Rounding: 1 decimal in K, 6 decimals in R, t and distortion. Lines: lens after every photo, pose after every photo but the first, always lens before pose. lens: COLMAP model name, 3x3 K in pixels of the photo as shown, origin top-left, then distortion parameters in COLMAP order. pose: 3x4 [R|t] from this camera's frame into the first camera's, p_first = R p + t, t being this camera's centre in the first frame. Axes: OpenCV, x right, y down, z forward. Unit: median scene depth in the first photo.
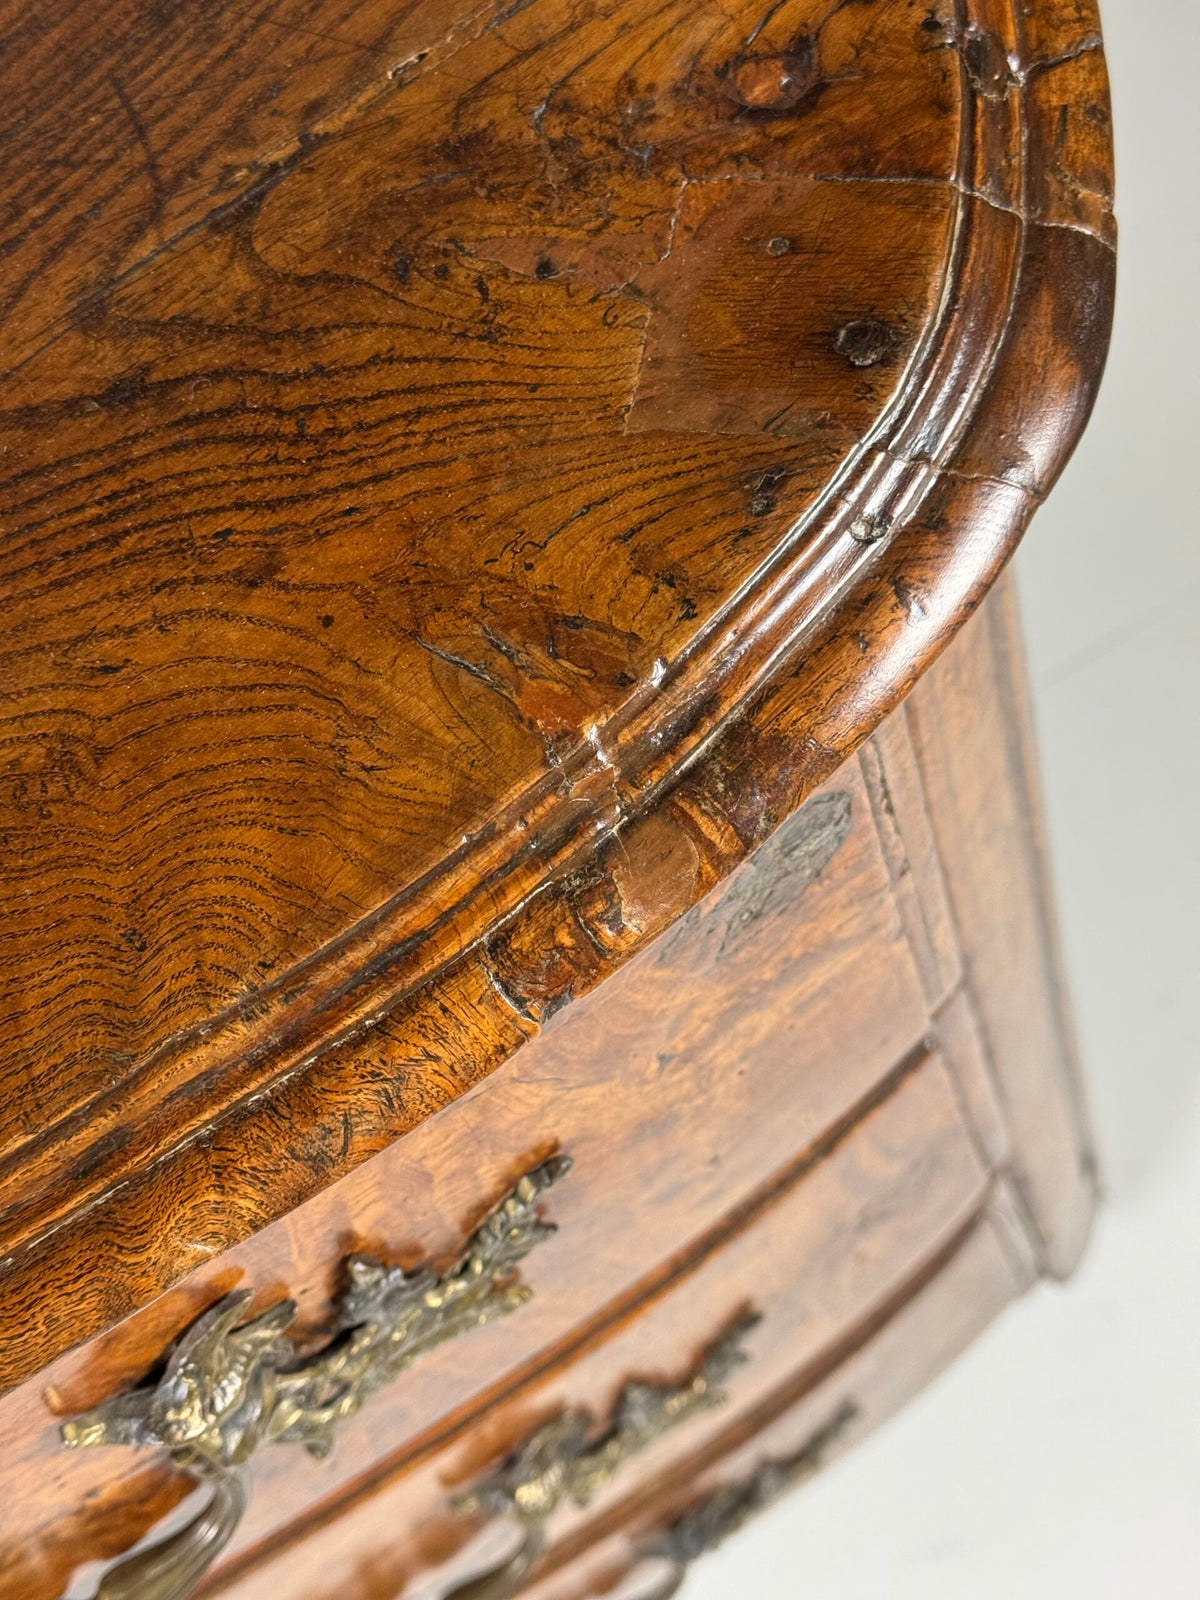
lens RADIAL K [[2310.2, 0, 610.9], [0, 2310.2, 819.7], [0, 0, 1]] dist [0.179560, -0.415160]
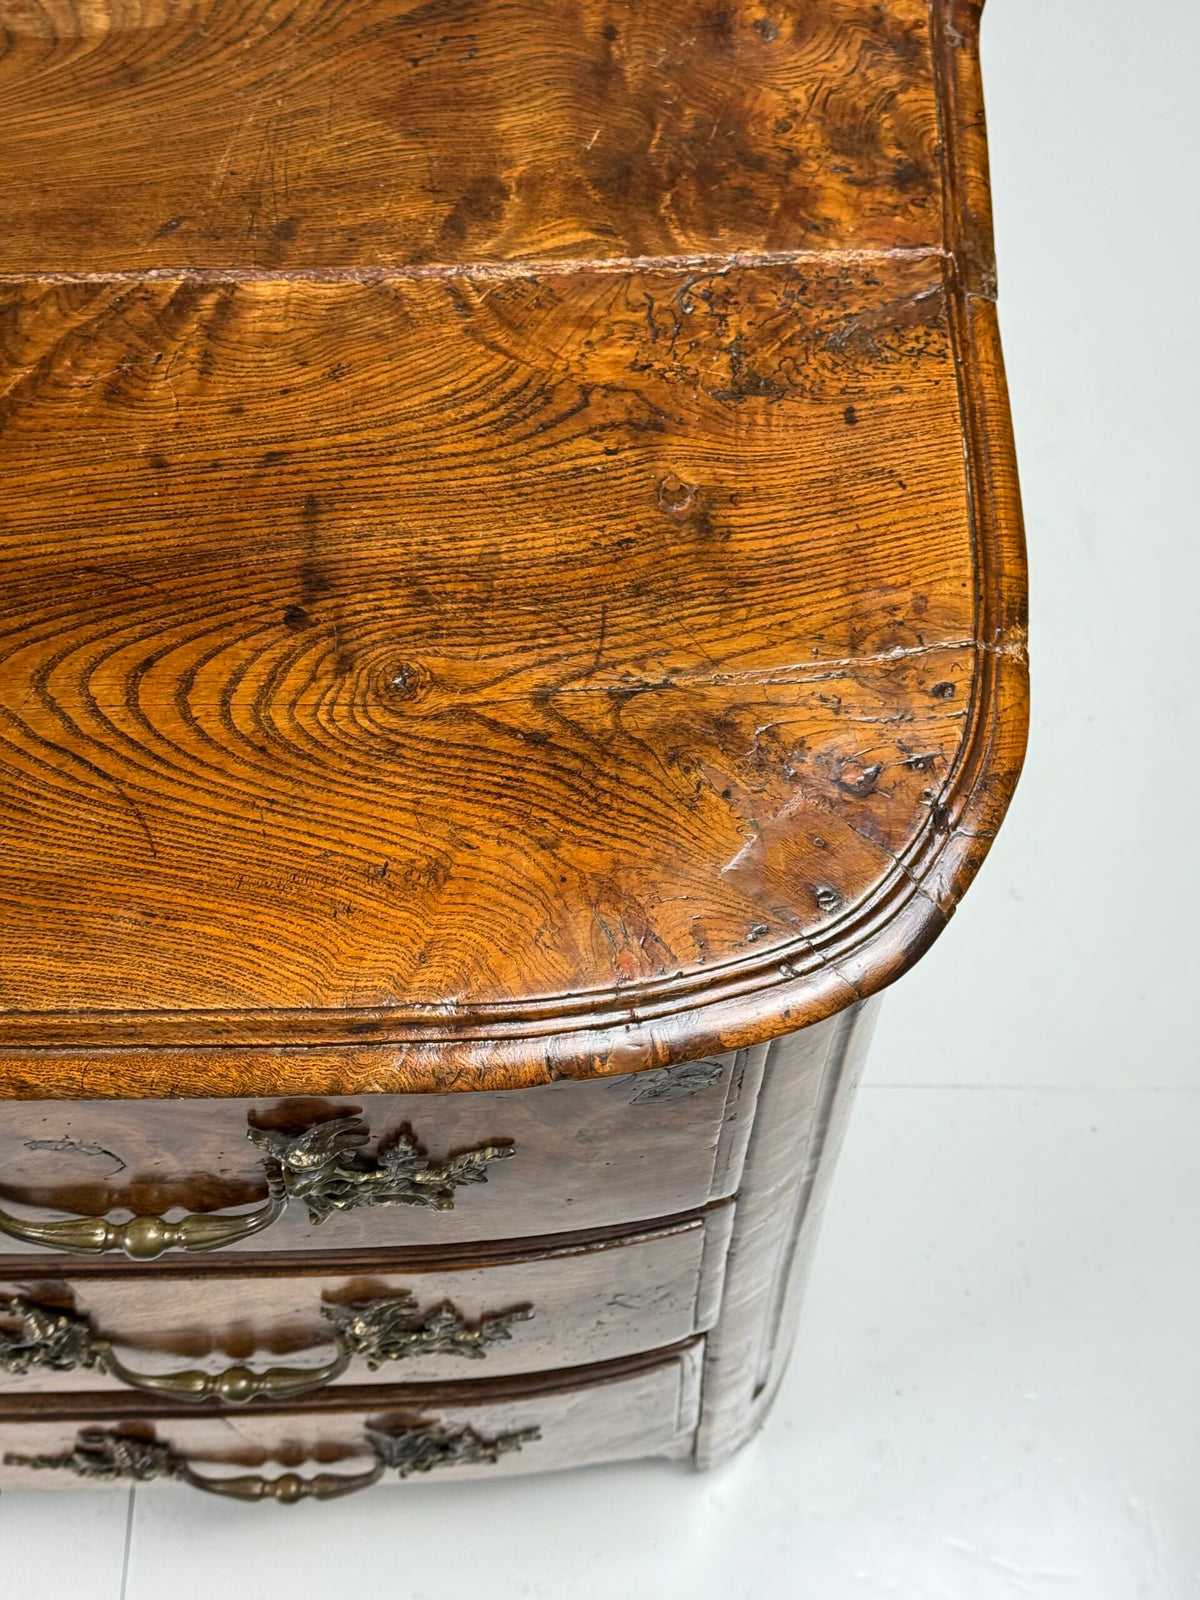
lens RADIAL K [[2310.2, 0, 610.9], [0, 2310.2, 819.7], [0, 0, 1]] dist [0.179560, -0.415160]
pose [[0.852674, 0.521878, -0.024308, -0.055493], [-0.522175, 0.849819, -0.071700, 0.002326], [-0.016761, 0.073830, 0.997130, -1.193153]]
